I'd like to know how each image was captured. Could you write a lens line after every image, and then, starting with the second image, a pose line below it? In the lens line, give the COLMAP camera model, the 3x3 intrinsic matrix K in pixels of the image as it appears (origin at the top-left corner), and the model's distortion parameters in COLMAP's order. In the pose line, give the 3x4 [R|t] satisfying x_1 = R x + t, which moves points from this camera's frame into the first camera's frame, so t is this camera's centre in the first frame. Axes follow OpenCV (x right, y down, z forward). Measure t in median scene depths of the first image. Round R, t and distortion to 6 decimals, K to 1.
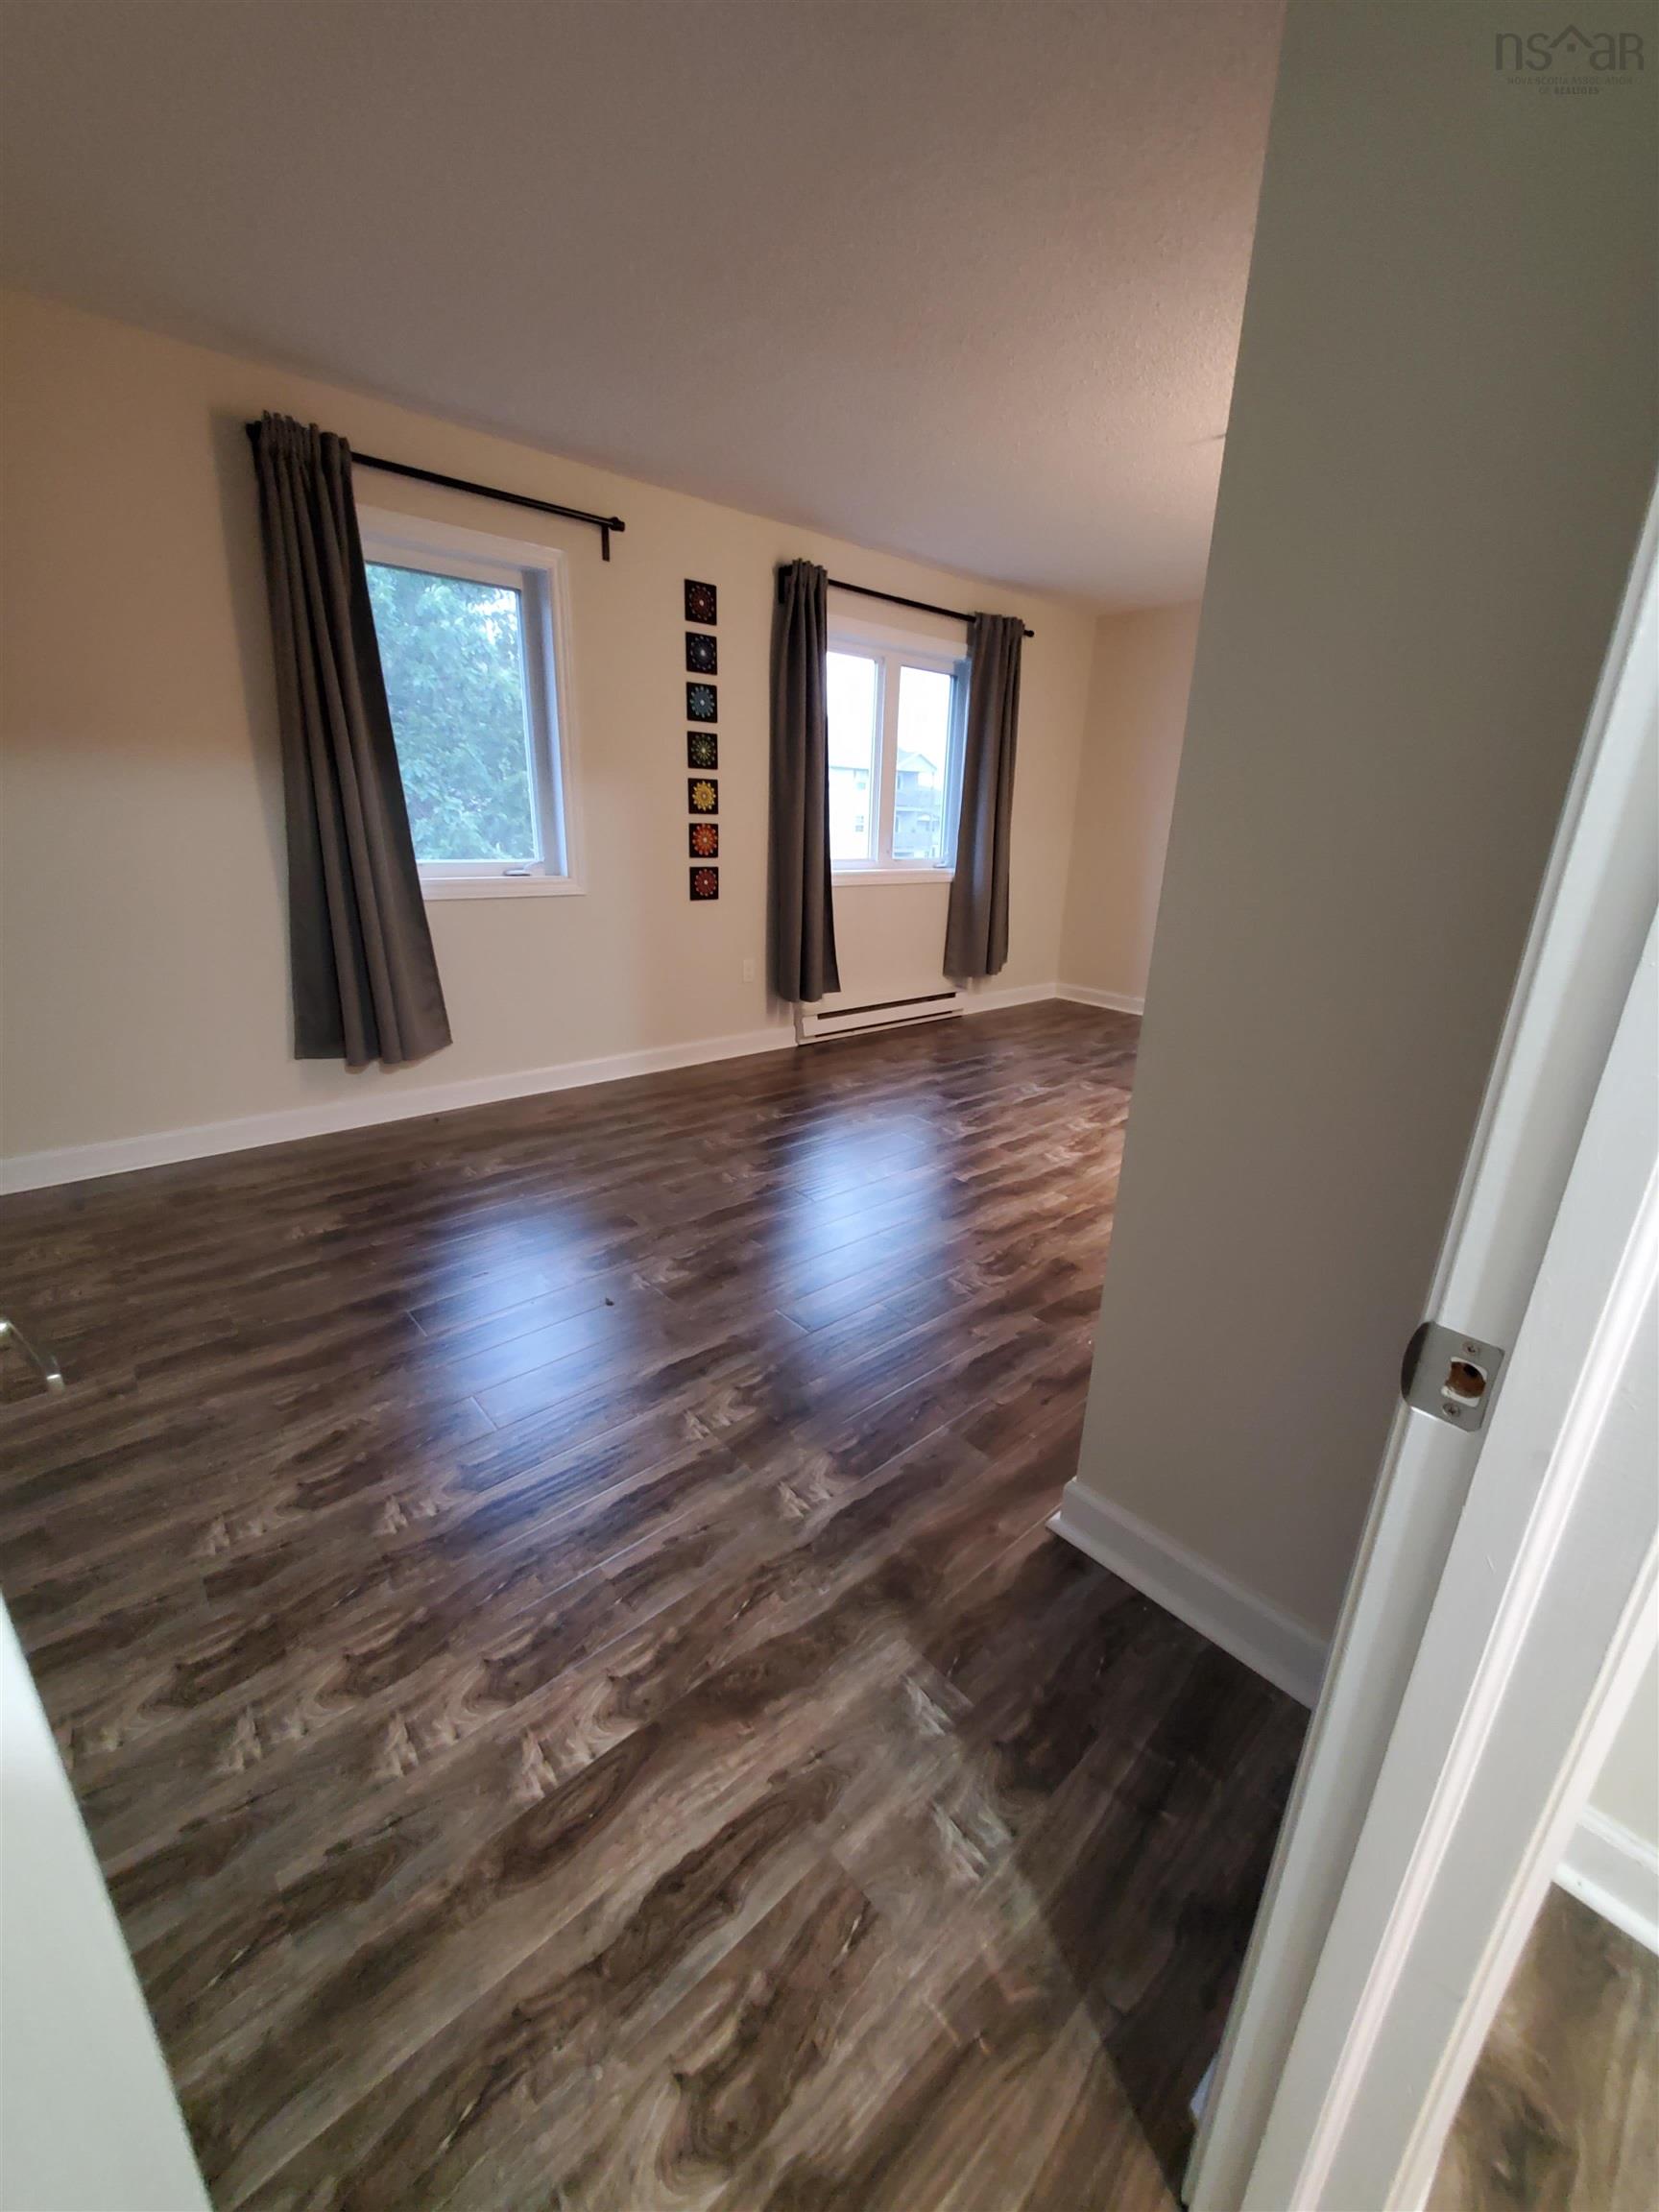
lens RADIAL K [[876.7, 0, 833.3], [0, 876.7, 1119.0], [0, 0, 1]] dist [0.001625, 0.000438]
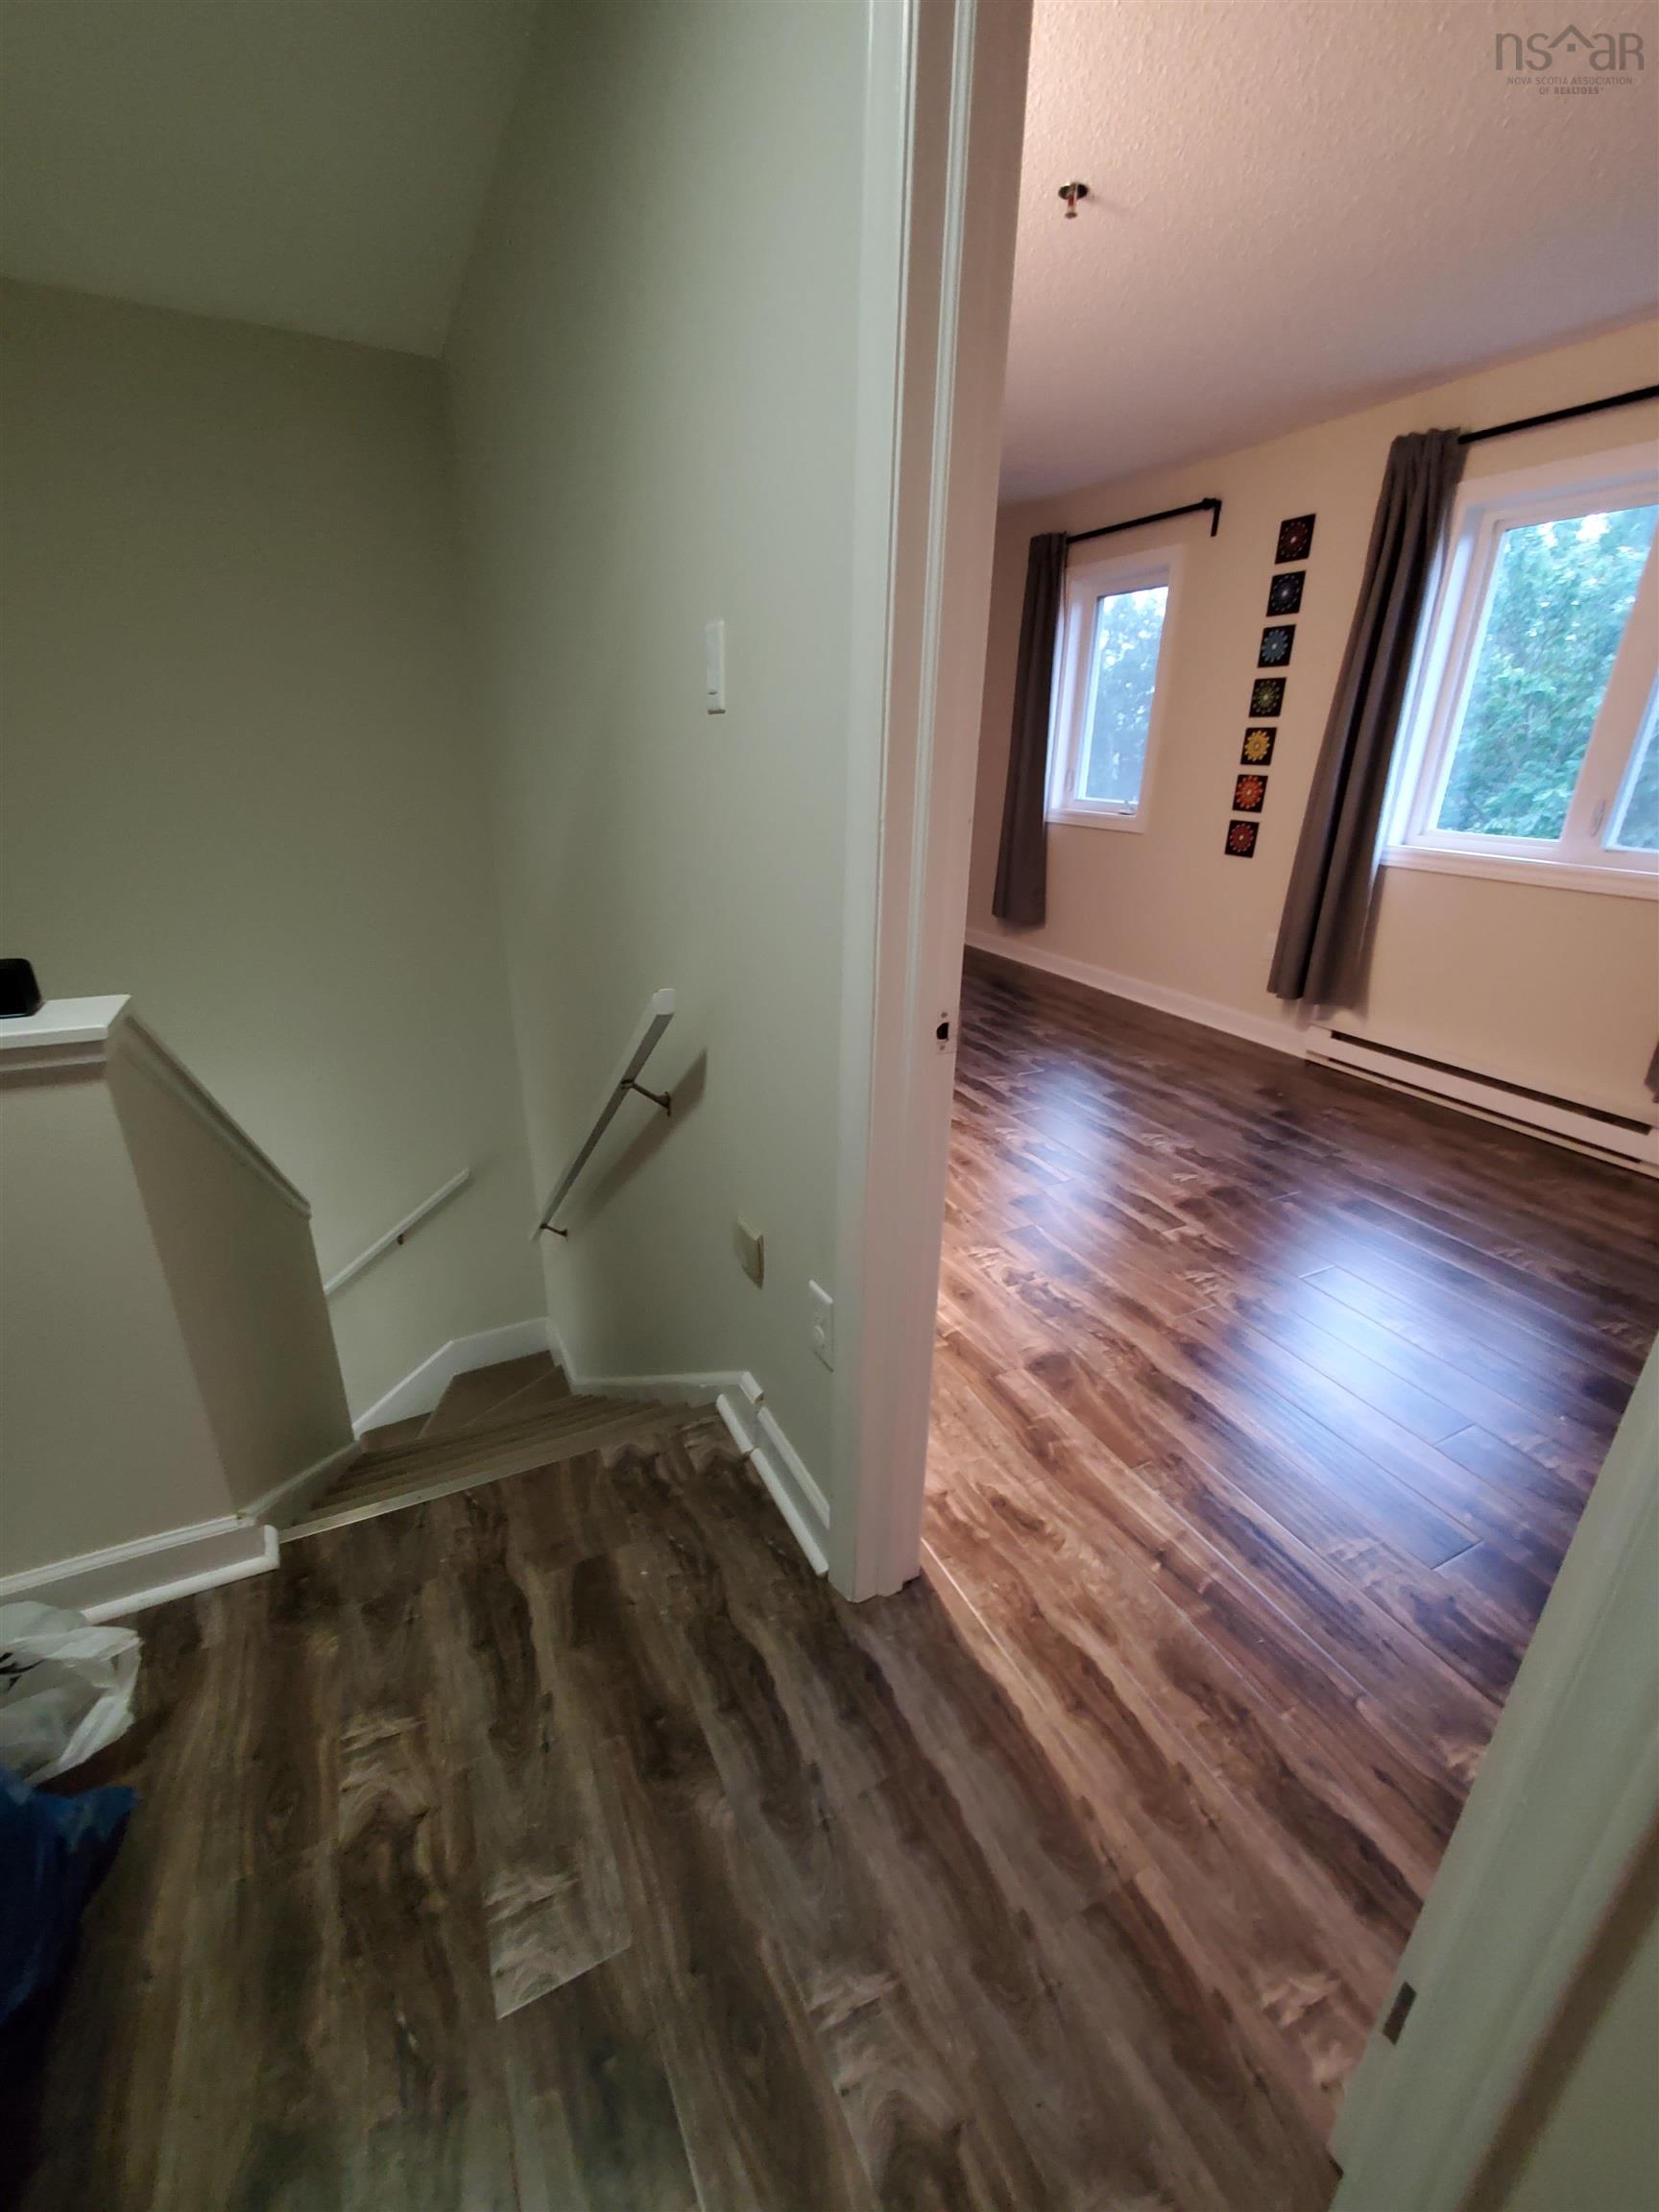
lens RADIAL K [[964.3, 0, 836.7], [0, 964.3, 1135.3], [0, 0, 1]] dist [-0.002599, -0.000063]
pose [[-0.271983, 0.331724, -0.903319, 1.077465], [-0.341766, 0.844211, 0.412921, -0.291194], [0.899567, 0.421031, -0.116239, 0.900843]]
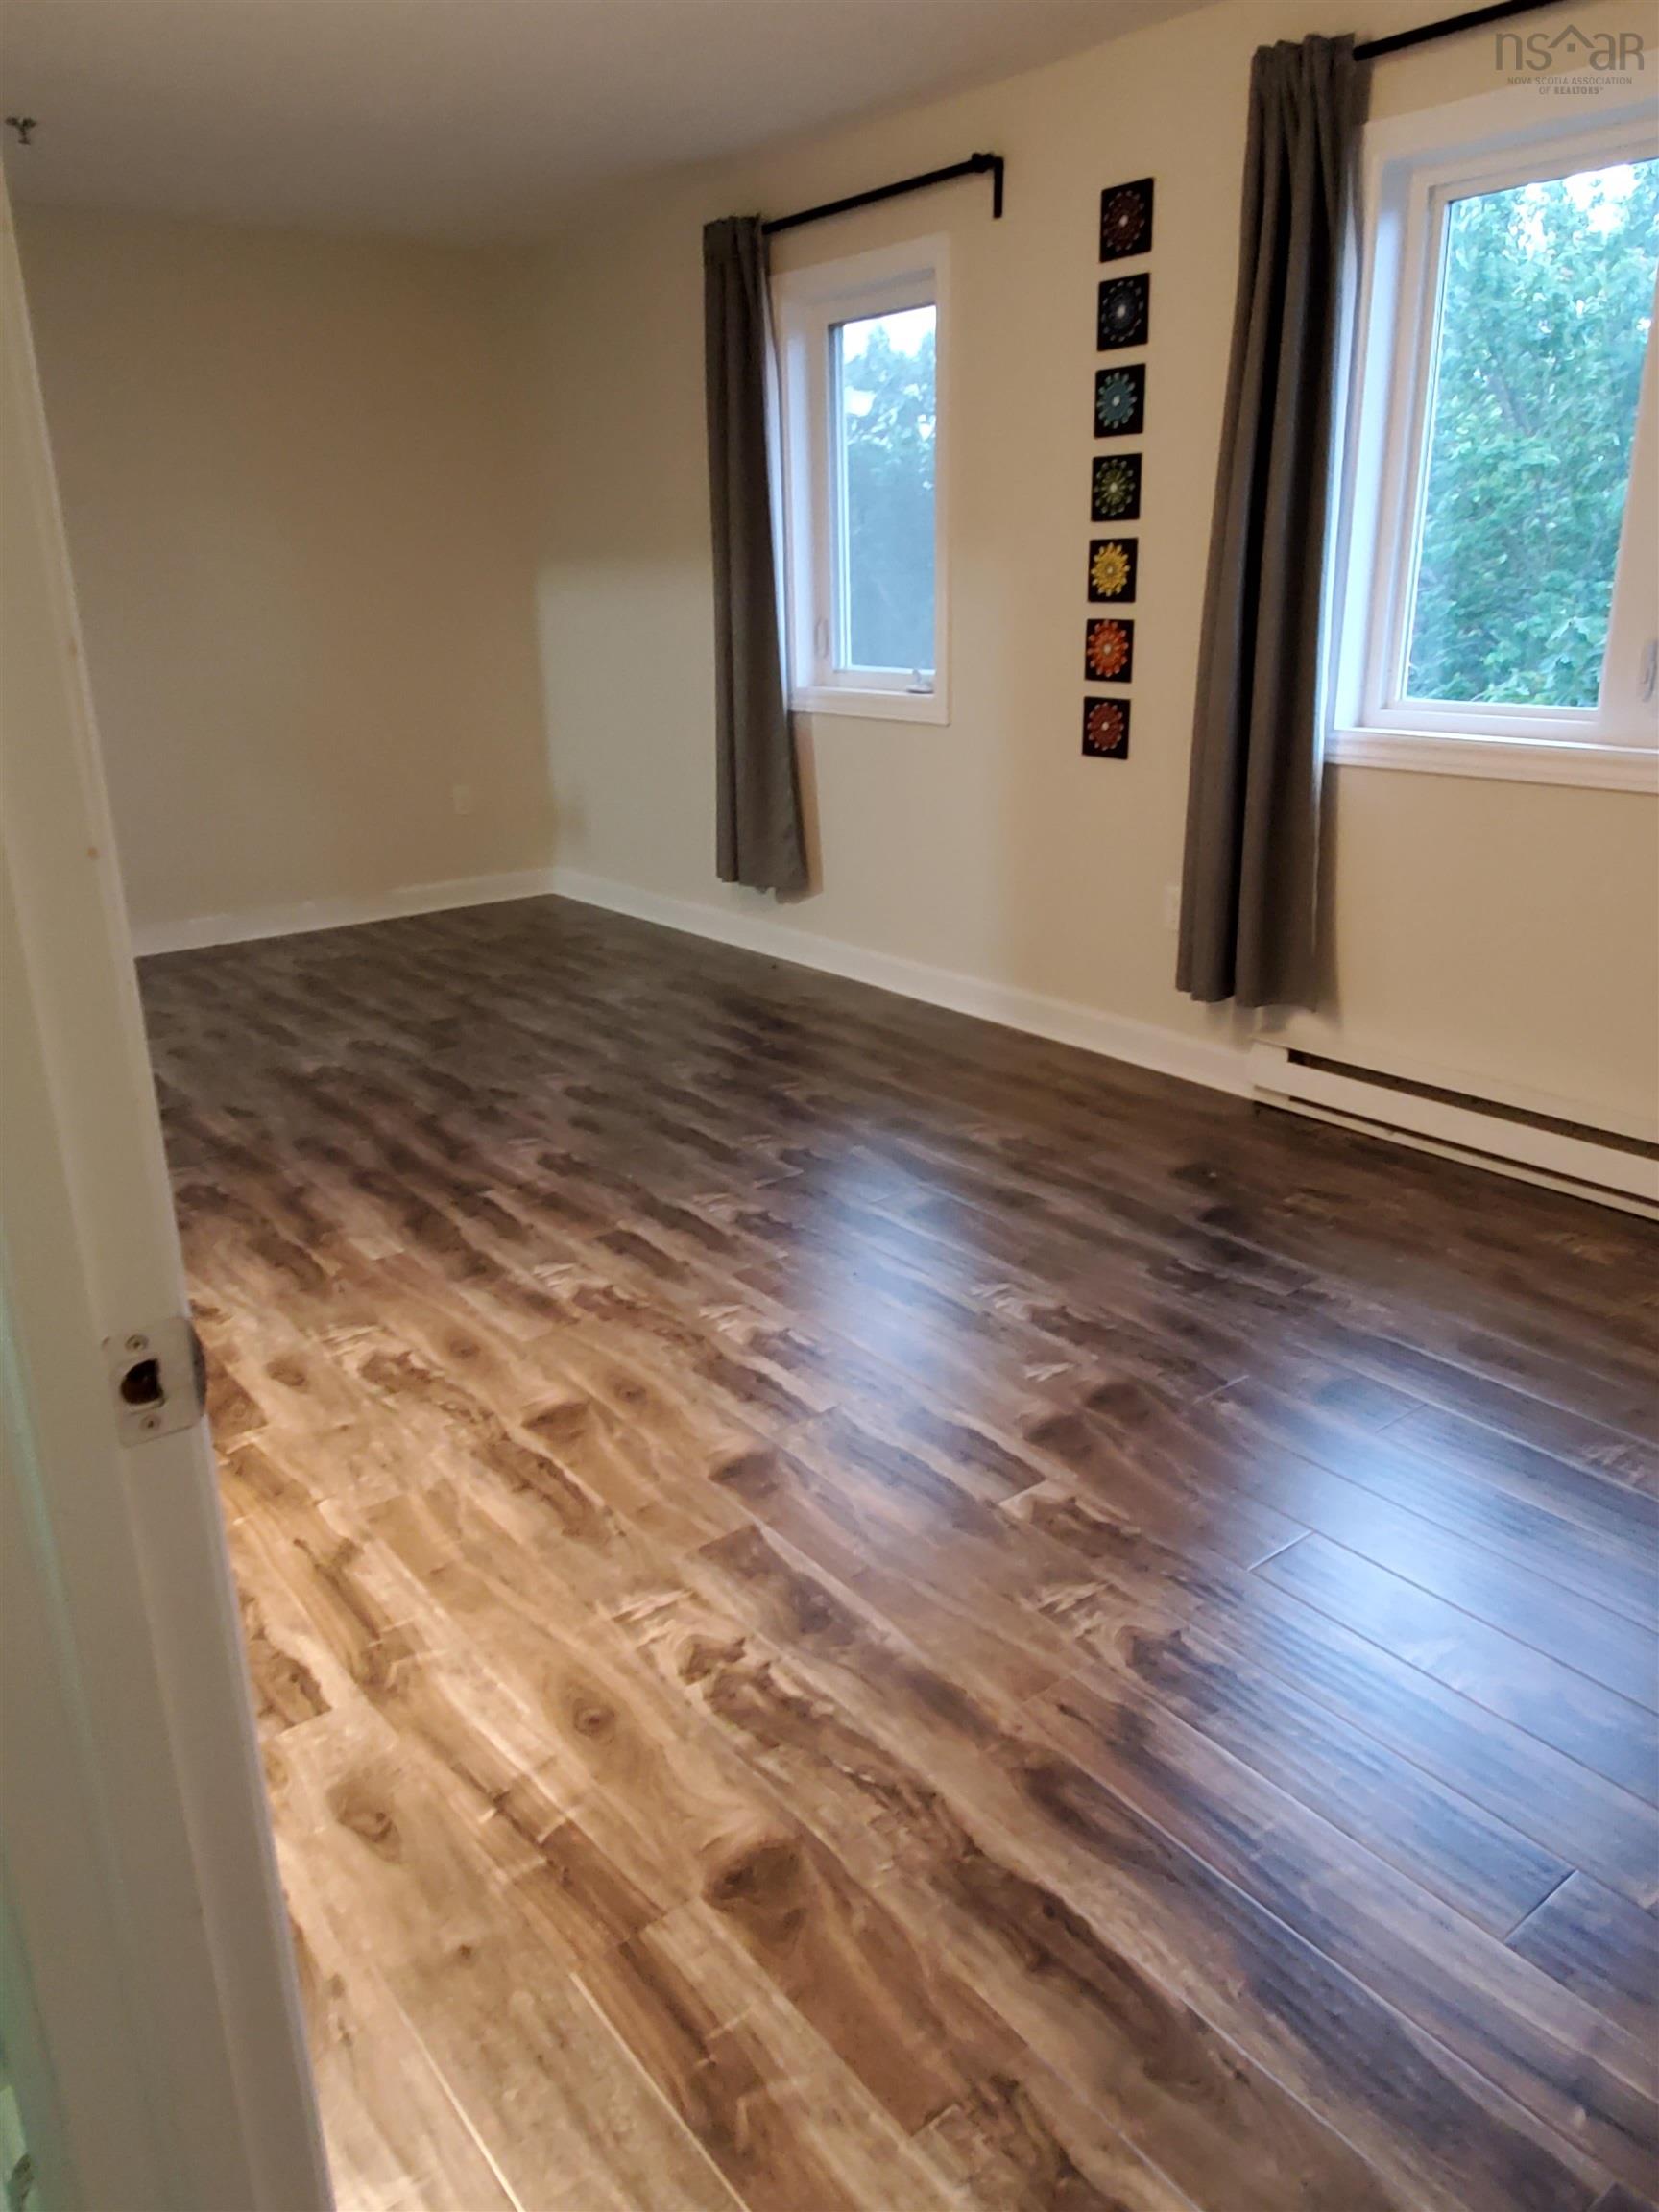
lens RADIAL K [[1621.6, 0, 870.3], [0, 1621.6, 1127.6], [0, 0, 1]] dist [0.003074, -0.003509]
pose [[-0.070393, 0.297878, -0.952005, 0.948738], [-0.313293, 0.899478, 0.304608, -0.320777], [0.947044, 0.319699, 0.030006, 0.951400]]
